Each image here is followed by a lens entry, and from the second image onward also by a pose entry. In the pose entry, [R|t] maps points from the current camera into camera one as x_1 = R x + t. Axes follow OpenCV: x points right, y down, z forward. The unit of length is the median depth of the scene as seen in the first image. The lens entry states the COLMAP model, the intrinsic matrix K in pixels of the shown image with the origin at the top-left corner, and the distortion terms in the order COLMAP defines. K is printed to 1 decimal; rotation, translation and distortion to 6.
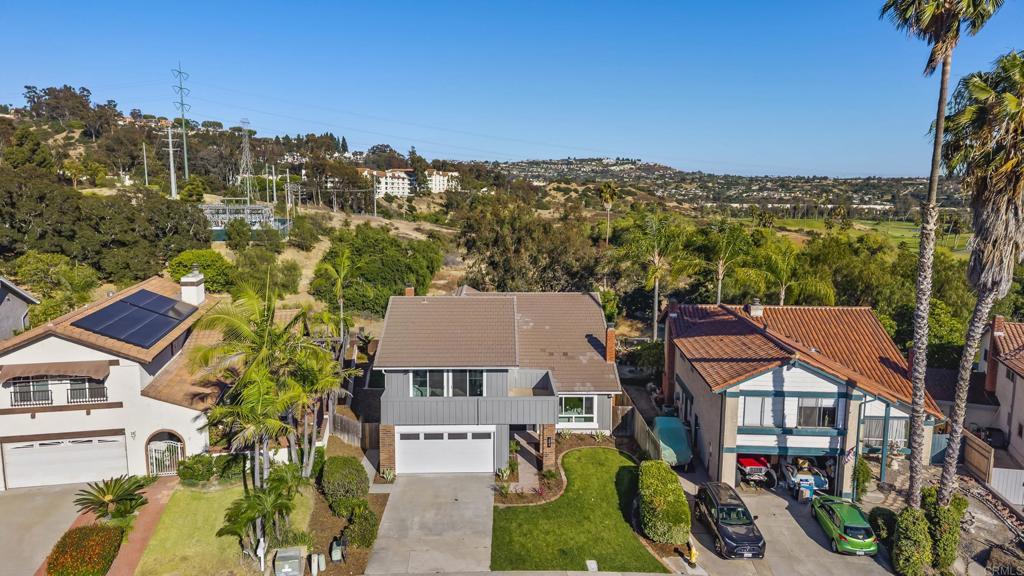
lens RADIAL K [[678.8, 0, 512.0], [0, 678.8, 288.0], [0, 0, 1]] dist [0.049691, -0.070416]
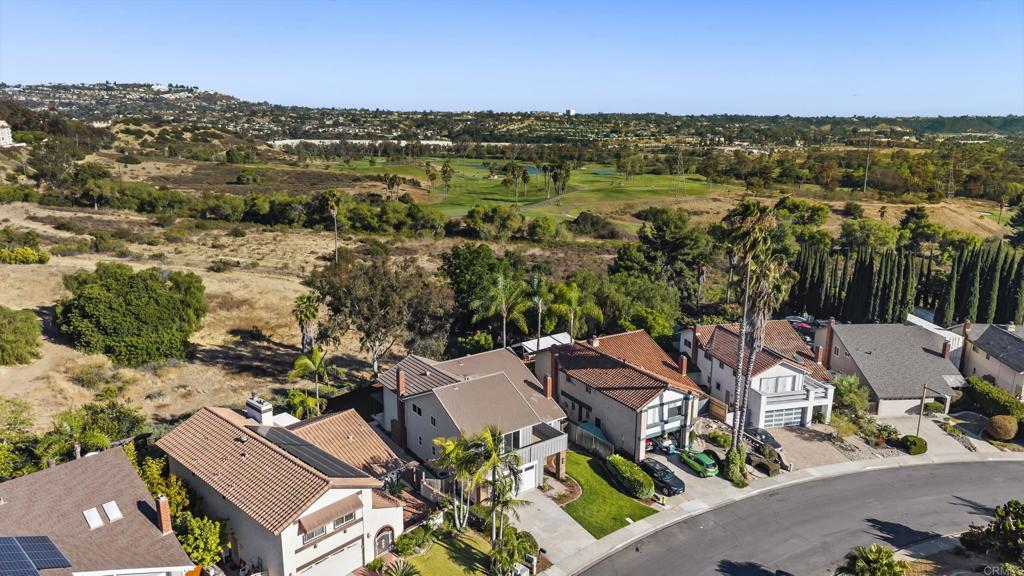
lens RADIAL K [[677.0, 0, 512.0], [0, 677.0, 288.0], [0, 0, 1]] dist [-0.001052, 0.000437]
pose [[0.825019, -0.130703, 0.549782, -0.922236], [0.076772, 0.989789, 0.120101, -0.414702], [-0.559865, -0.056878, 0.826629, -0.306464]]
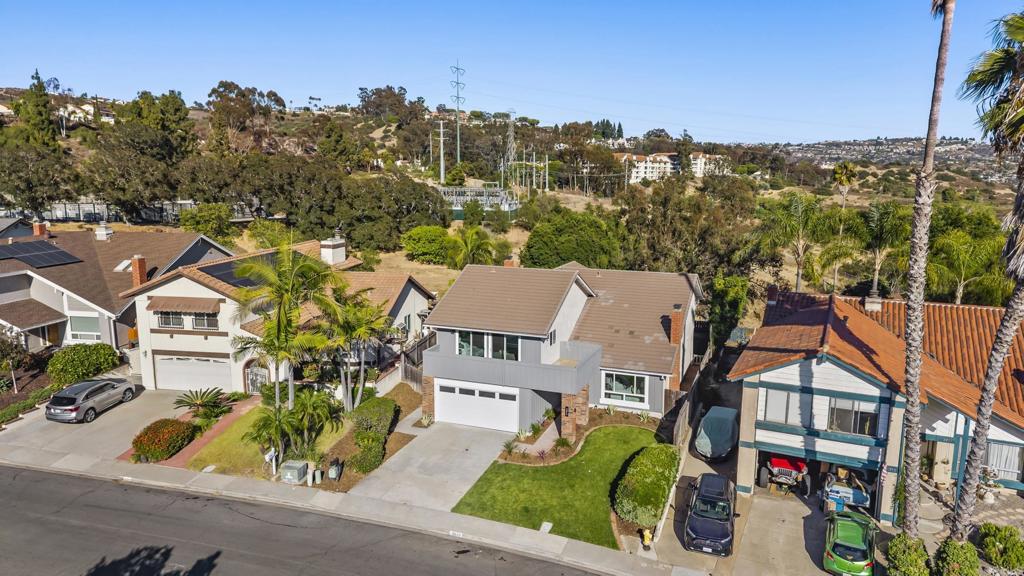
lens RADIAL K [[678.8, 0, 512.0], [0, 678.8, 288.0], [0, 0, 1]] dist [0.049691, -0.070416]
pose [[0.921291, 0.062331, -0.383847, 0.356438], [-0.054319, 0.998021, 0.031688, 0.013749], [0.385062, -0.008344, 0.922853, 0.027393]]
